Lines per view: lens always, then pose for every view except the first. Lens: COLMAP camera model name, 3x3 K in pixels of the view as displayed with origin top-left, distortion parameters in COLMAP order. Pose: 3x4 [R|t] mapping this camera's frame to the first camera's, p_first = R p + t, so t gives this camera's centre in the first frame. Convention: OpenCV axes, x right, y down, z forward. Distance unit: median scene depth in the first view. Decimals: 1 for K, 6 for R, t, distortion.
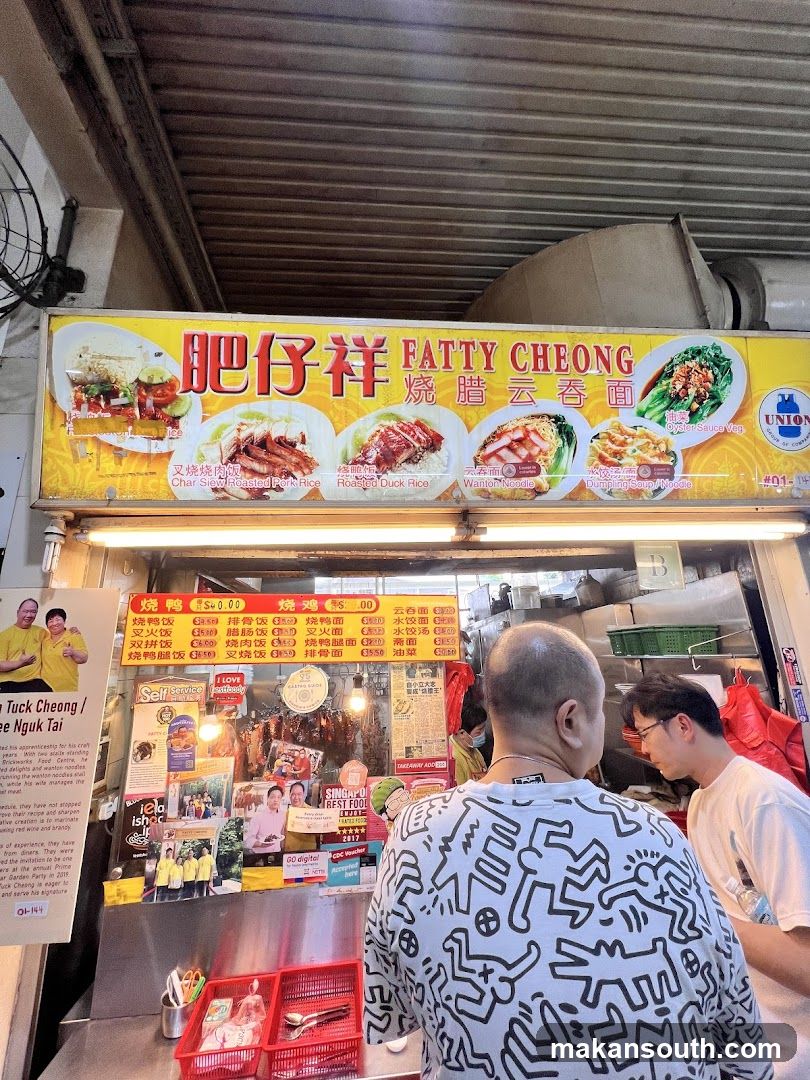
lens RADIAL K [[438.8, 0, 396.4], [0, 438.8, 539.8], [0, 0, 1]] dist [0.000079, 0.000263]
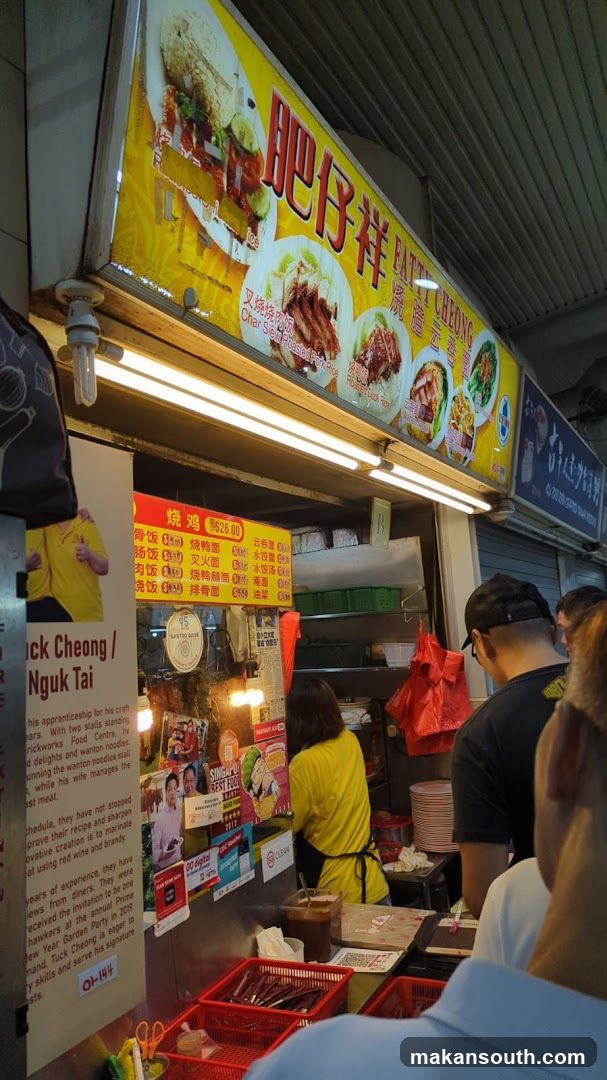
lens RADIAL K [[764.8, 0, 301.3], [0, 764.8, 534.9], [0, 0, 1]] dist [0.059817, -0.043390]
pose [[0.544218, 0.103467, 0.832539, -1.288271], [-0.165370, 0.986126, -0.014455, 0.184917], [-0.822484, -0.129811, 0.553777, 0.223216]]
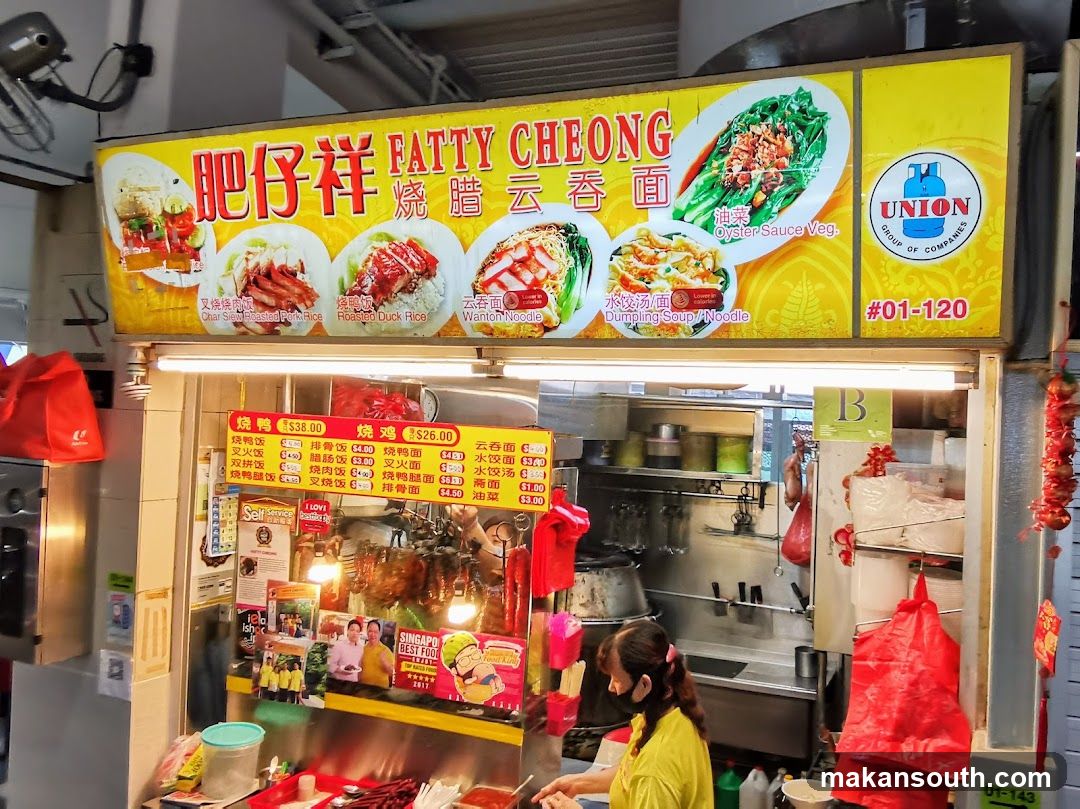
lens RADIAL K [[888.7, 0, 628.1], [0, 888.7, 401.5], [0, 0, 1]] dist [0.120787, -0.306010]
pose [[0.898381, 0.057436, -0.435446, 1.143399], [0.046432, 0.973438, 0.224194, -0.326852], [0.436757, -0.221630, 0.871851, -0.353713]]
